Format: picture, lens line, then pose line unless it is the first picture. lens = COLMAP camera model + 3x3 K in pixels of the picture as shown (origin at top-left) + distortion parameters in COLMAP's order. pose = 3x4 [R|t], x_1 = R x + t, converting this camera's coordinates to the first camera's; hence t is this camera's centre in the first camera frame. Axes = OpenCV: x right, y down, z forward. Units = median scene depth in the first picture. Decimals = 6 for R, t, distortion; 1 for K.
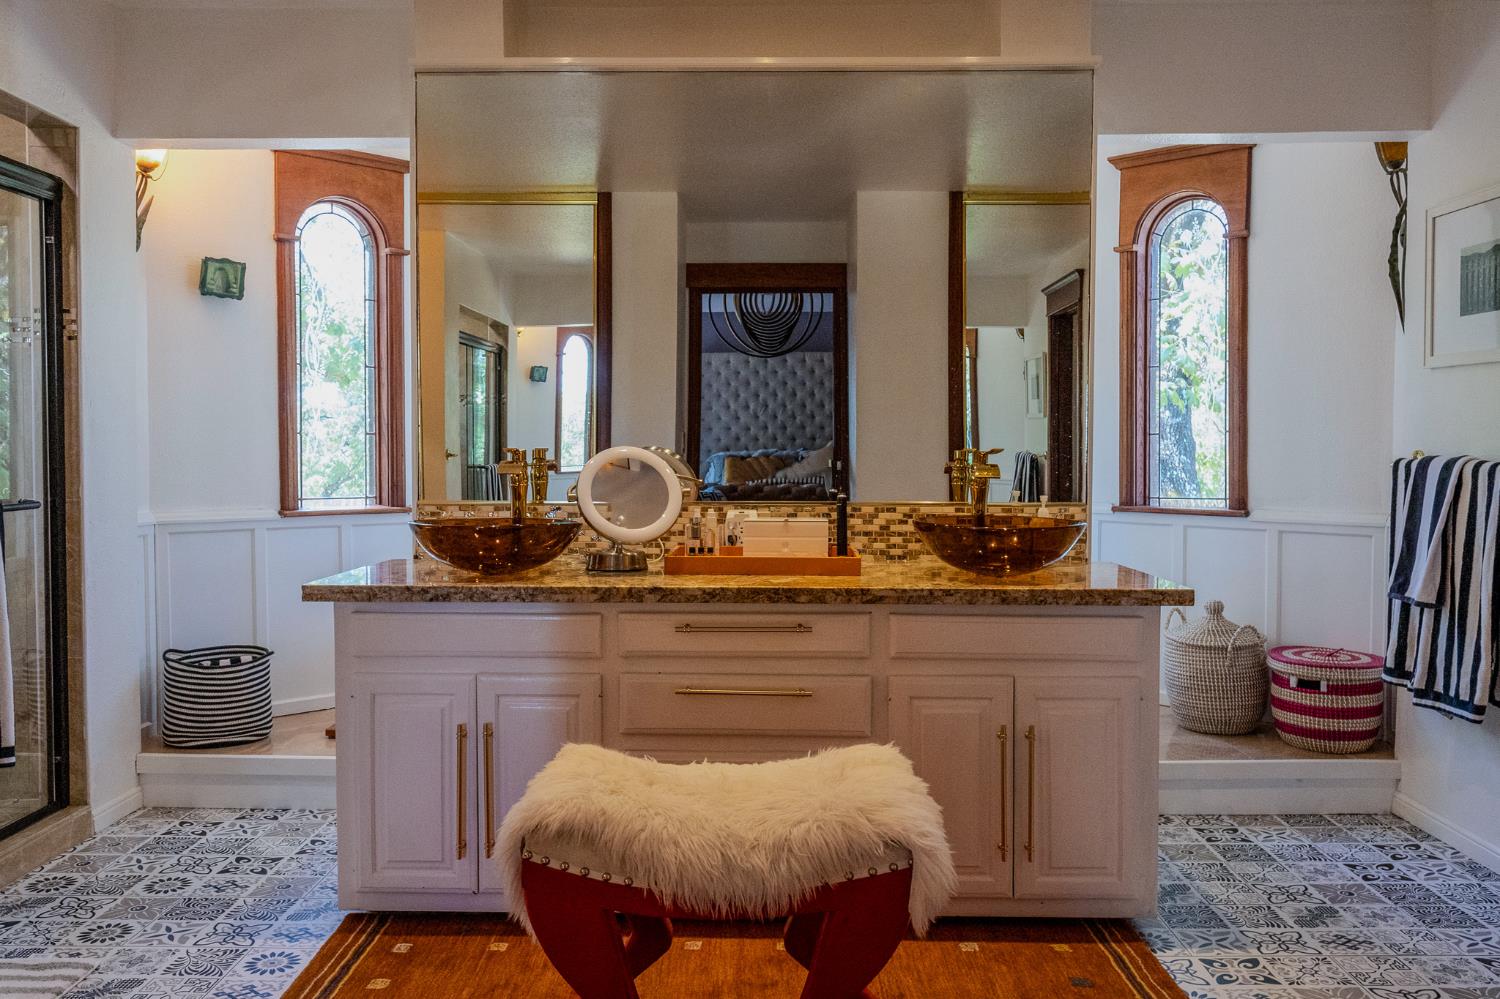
lens RADIAL K [[1191.6, 0, 755.6], [0, 1191.6, 495.7], [0, 0, 1]] dist [0.002422, 0.007950]
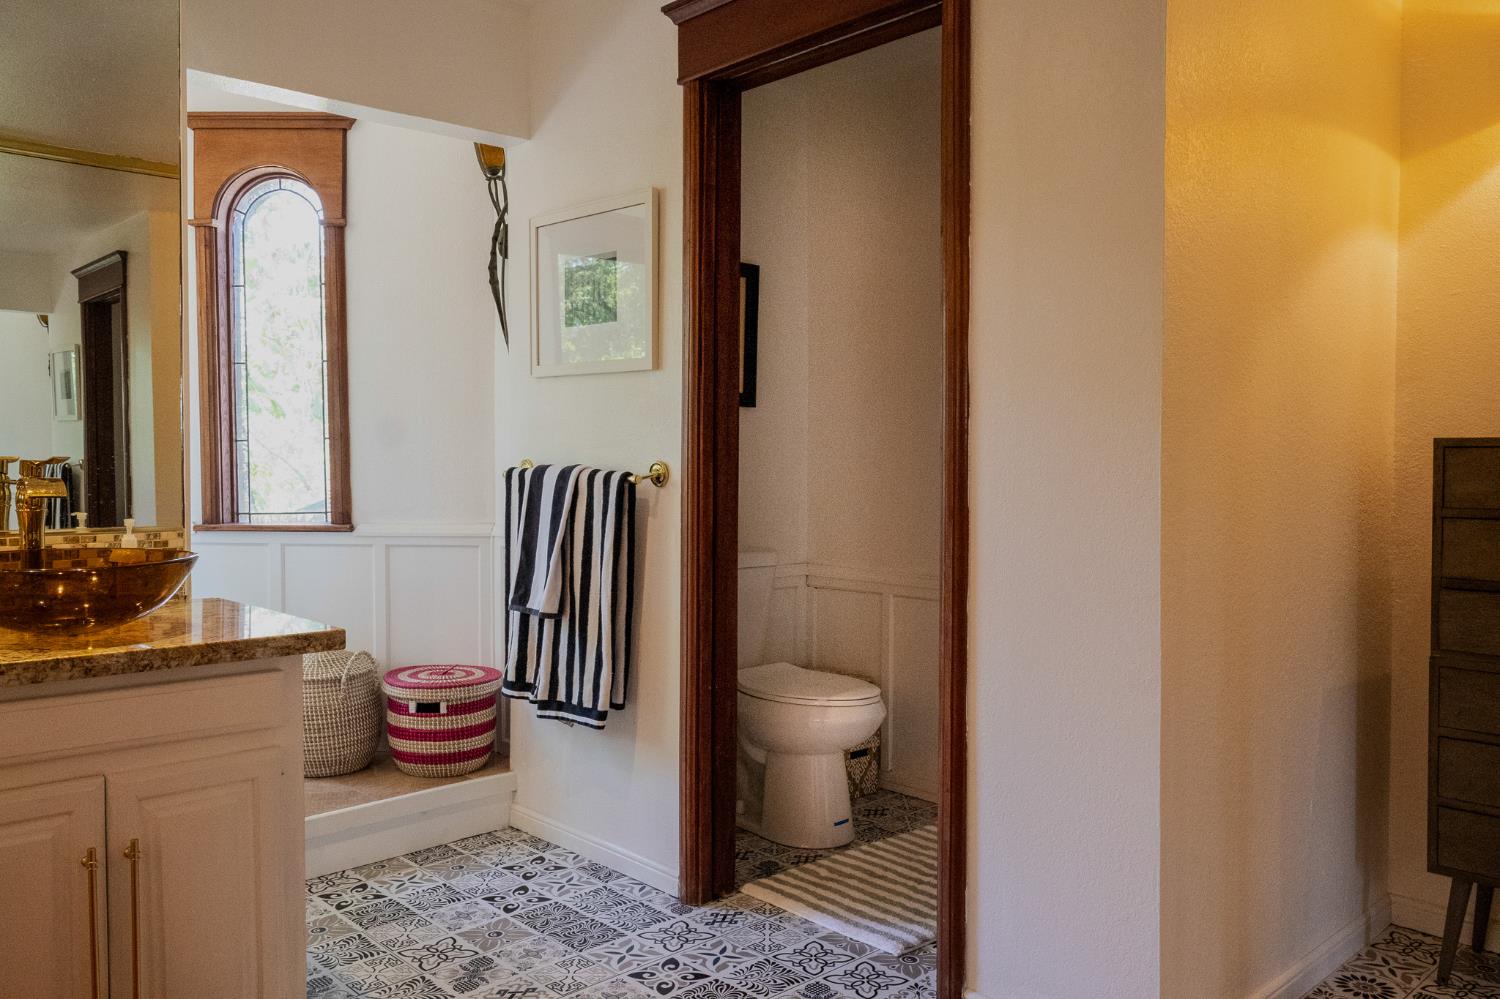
lens RADIAL K [[1191.6, 0, 756.0], [0, 1191.6, 493.6], [0, 0, 1]] dist [0.002422, 0.007950]
pose [[0.724070, -0.020179, 0.689431, 0.006456], [0.026143, 0.999657, 0.001803, -0.006303], [-0.689231, 0.016719, 0.724349, 0.151922]]
